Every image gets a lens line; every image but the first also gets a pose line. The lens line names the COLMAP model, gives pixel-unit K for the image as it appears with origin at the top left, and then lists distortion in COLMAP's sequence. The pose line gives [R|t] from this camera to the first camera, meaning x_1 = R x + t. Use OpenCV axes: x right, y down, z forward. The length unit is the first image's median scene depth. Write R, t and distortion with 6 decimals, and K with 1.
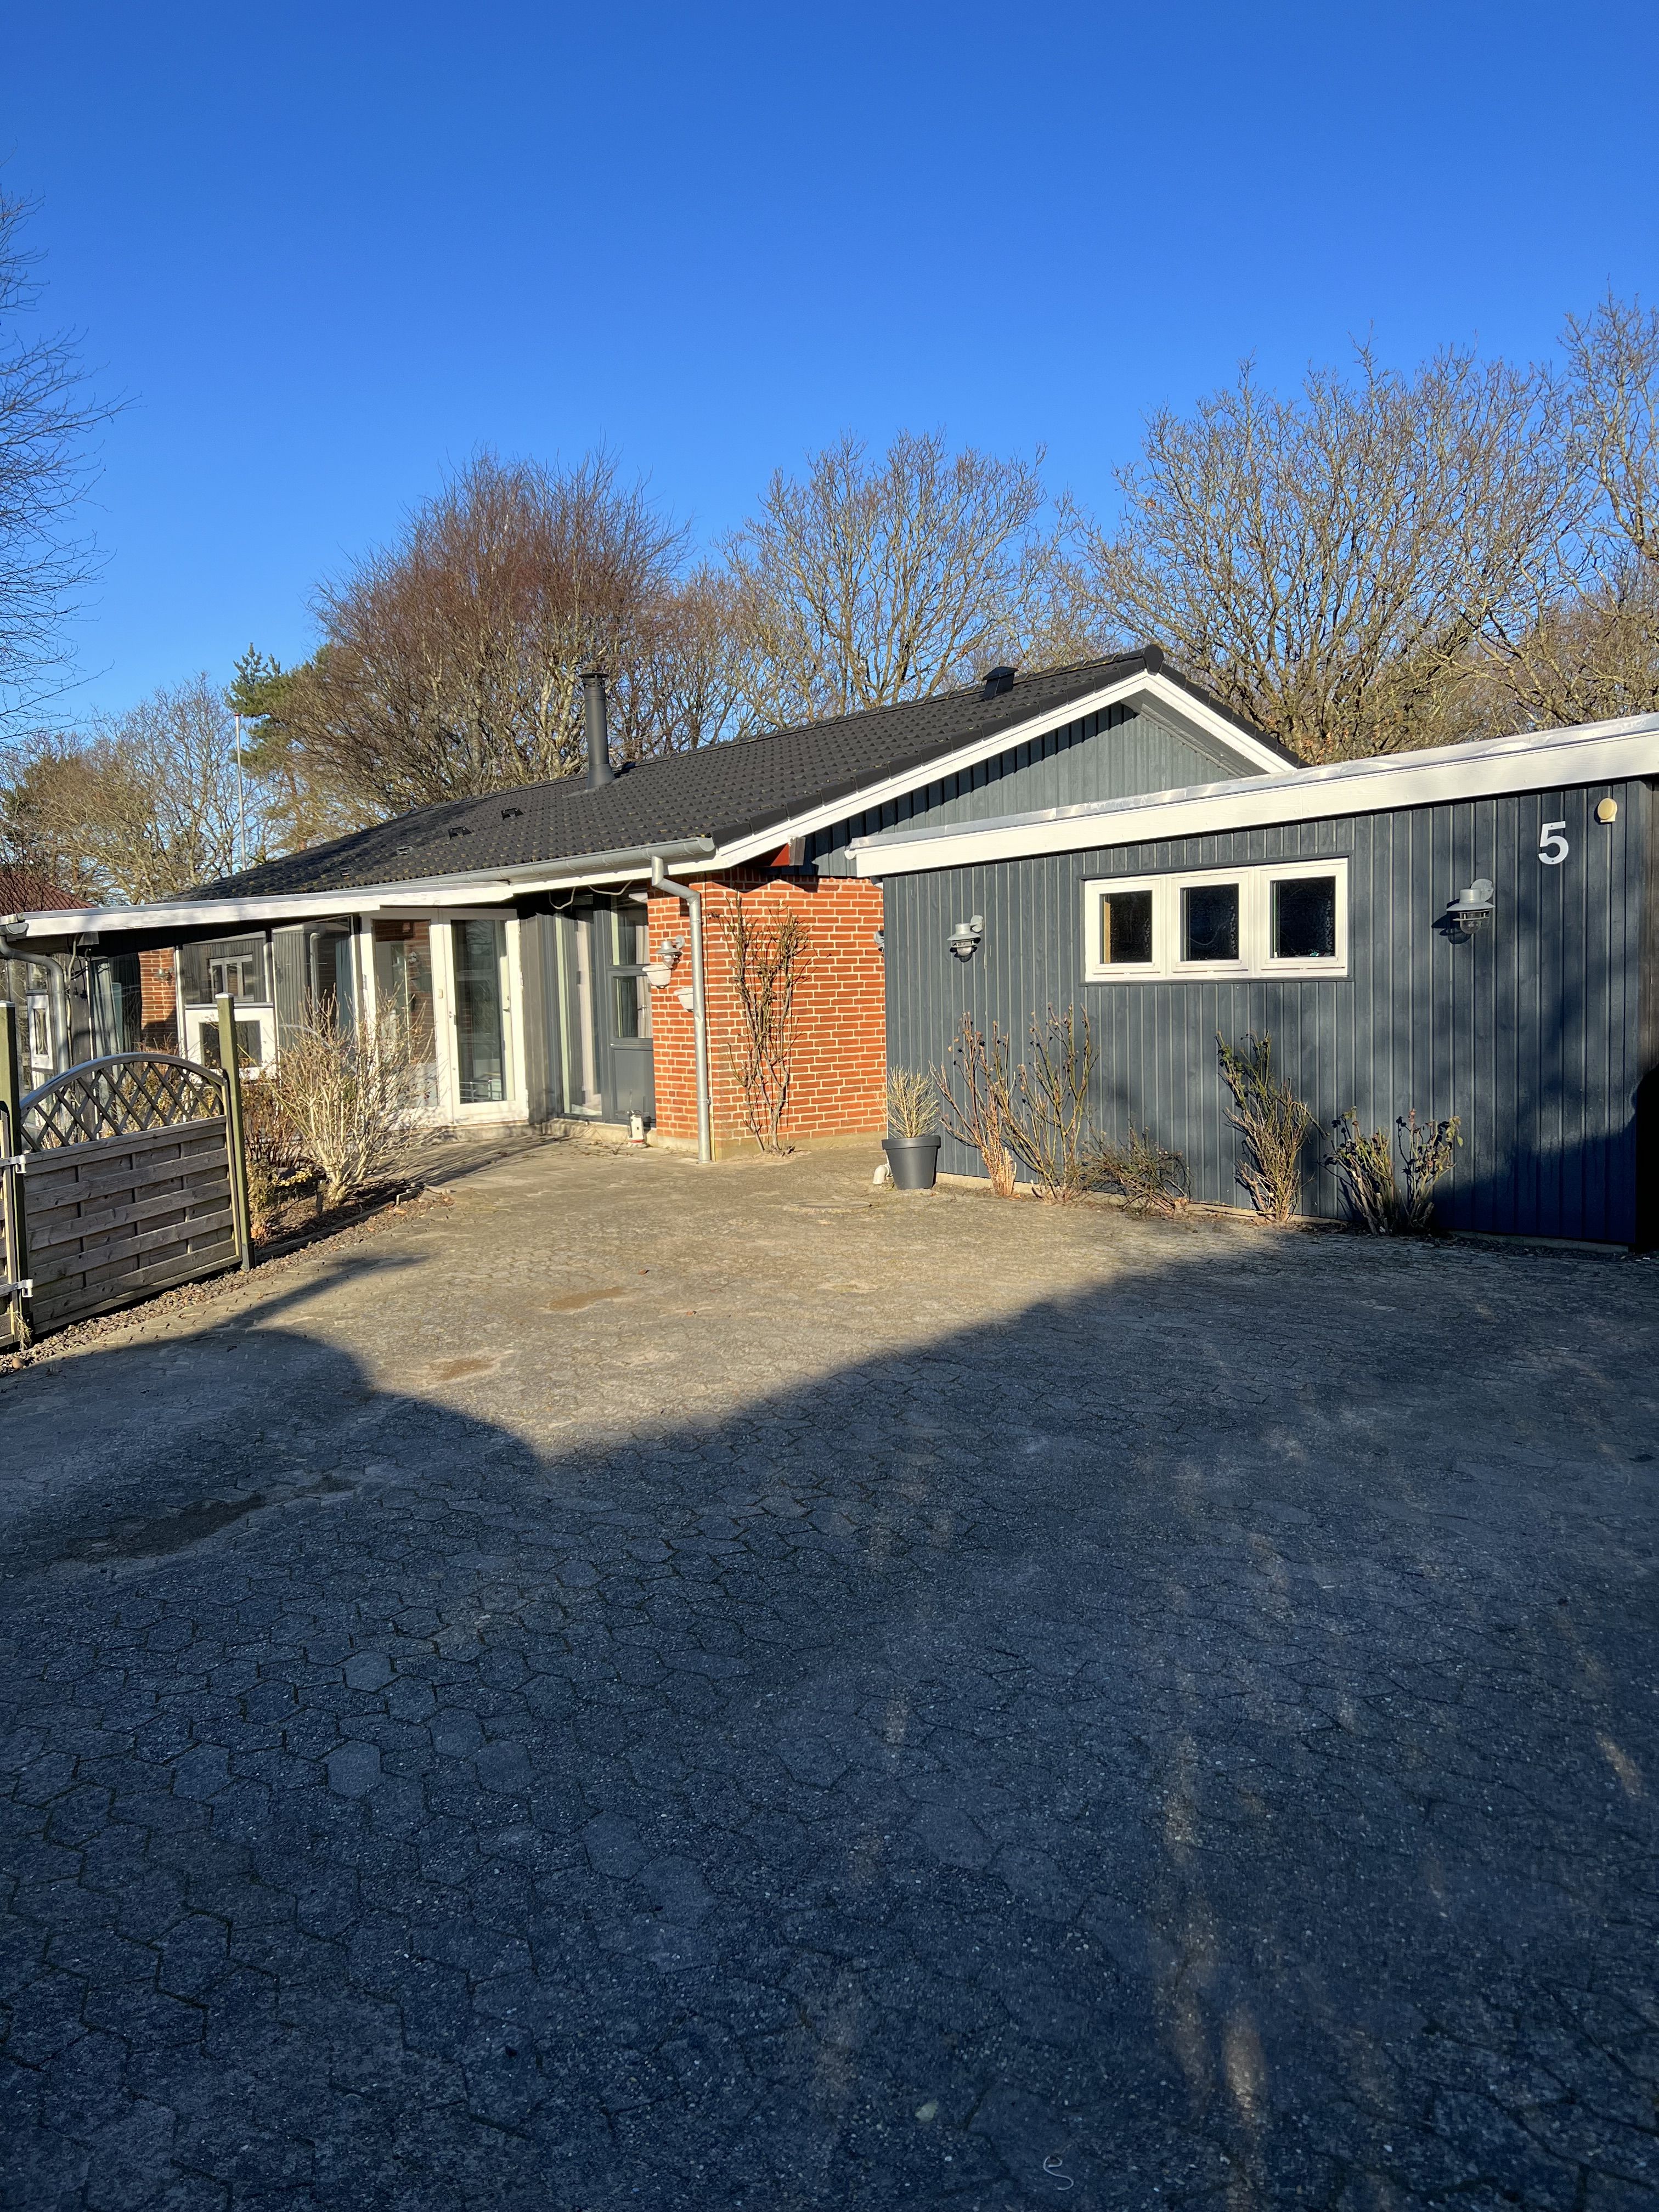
lens RADIAL K [[1675.3, 0, 820.2], [0, 1675.3, 1105.9], [0, 0, 1]] dist [0.059506, -0.034462]
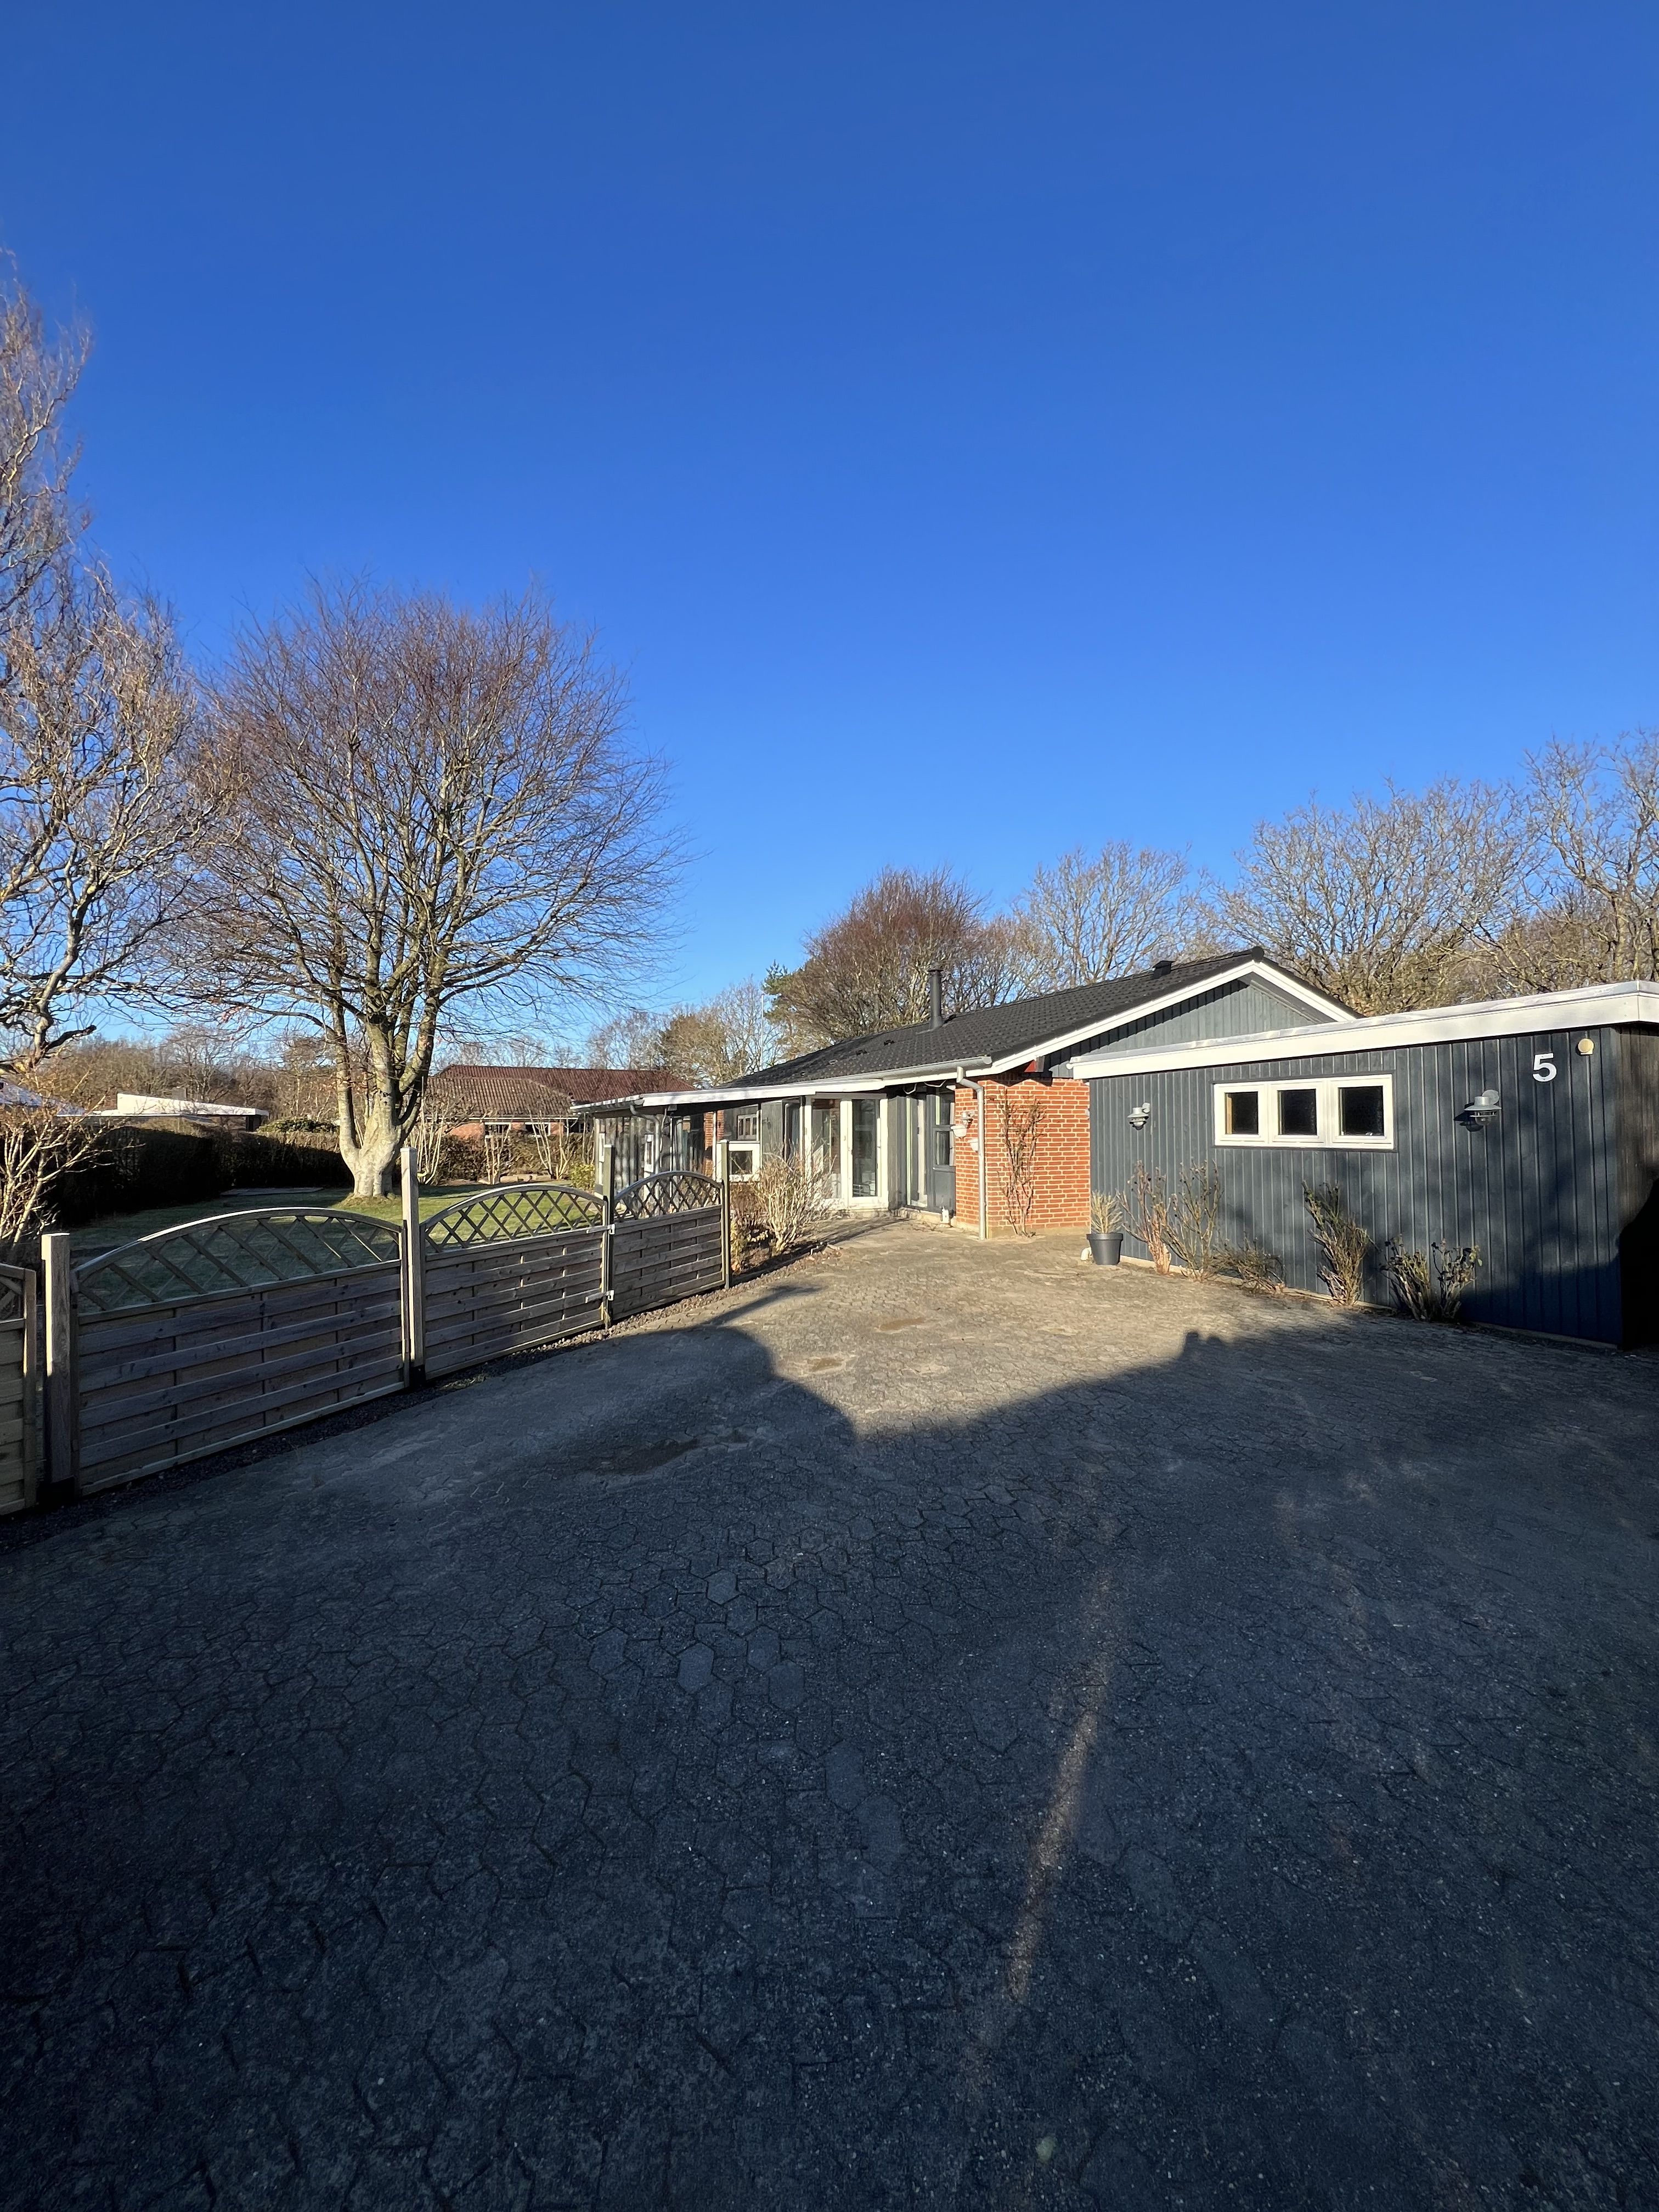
lens RADIAL K [[886.2, 0, 825.8], [0, 886.2, 1095.7], [0, 0, 1]] dist [-0.001445, 0.001040]
pose [[0.965748, 0.014056, -0.259101, 0.020599], [-0.042162, 0.993763, -0.103237, -0.024211], [0.256034, 0.110625, 0.960317, 0.088787]]
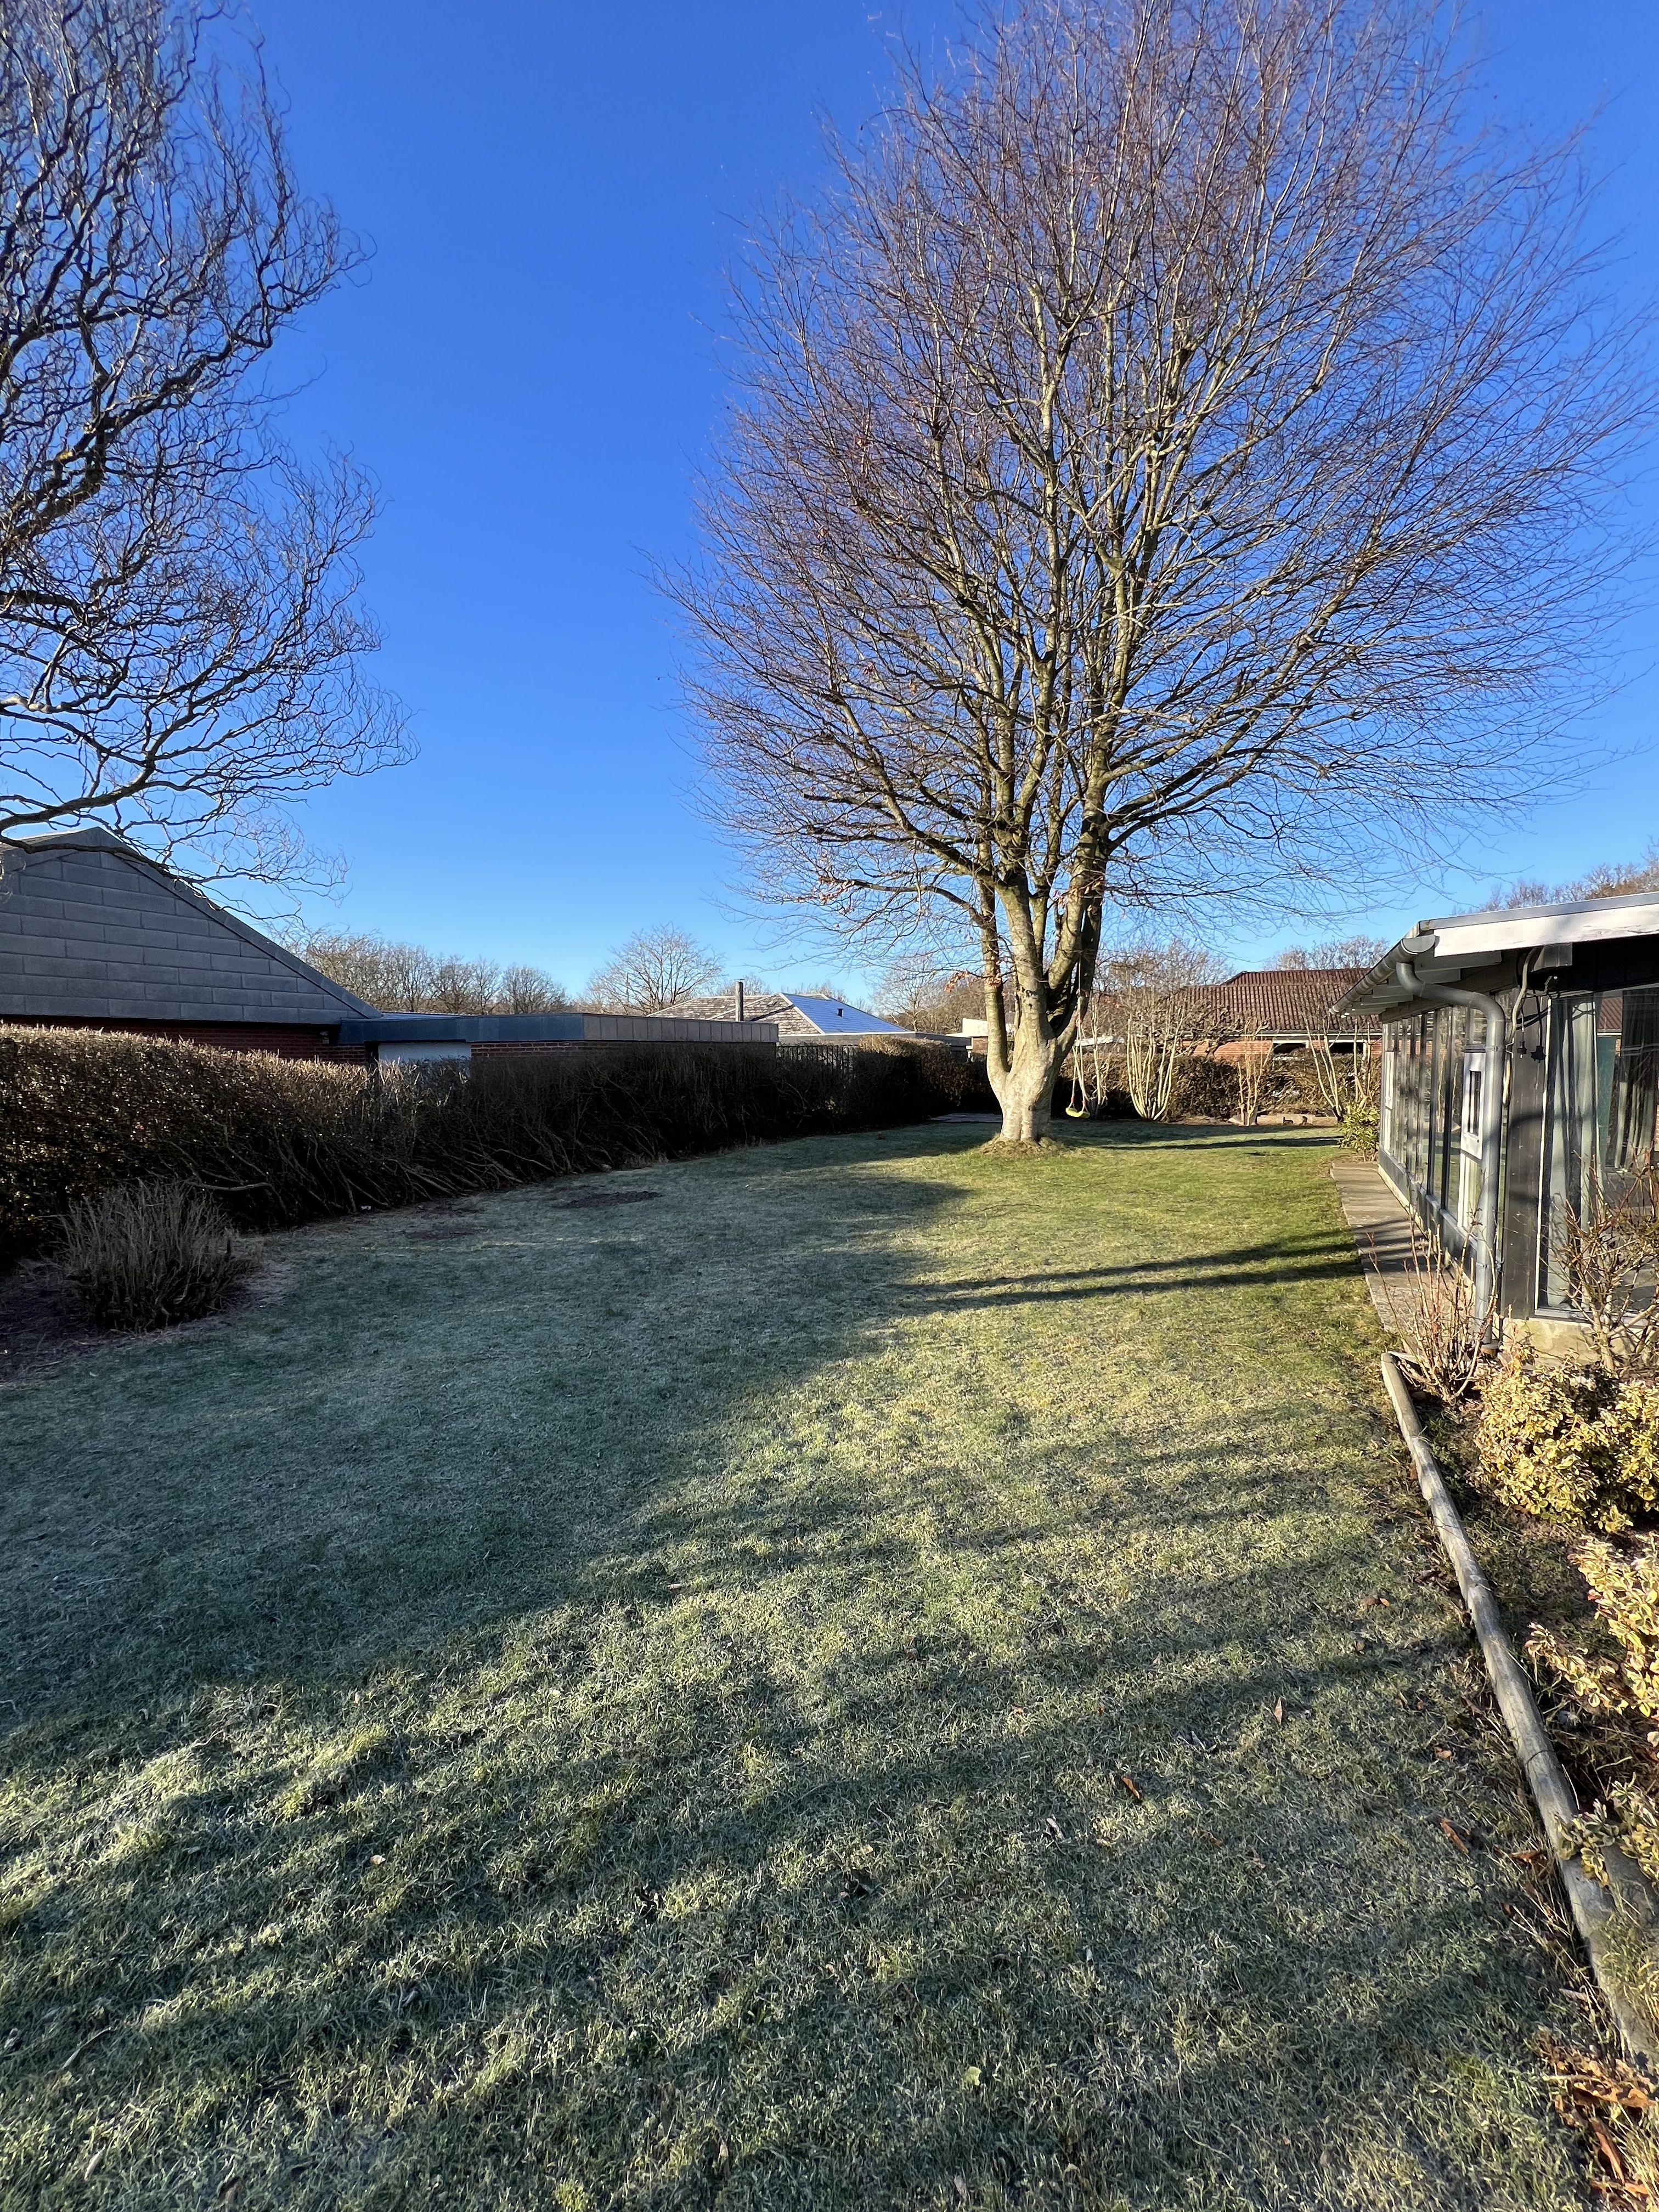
lens RADIAL K [[886.2, 0, 829.3], [0, 886.2, 1089.6], [0, 0, 1]] dist [-0.001445, 0.001040]
pose [[0.417661, 0.066722, -0.906150, -0.497067], [-0.082242, 0.995982, 0.035429, -0.085096], [0.904873, 0.059726, 0.421471, 1.253578]]
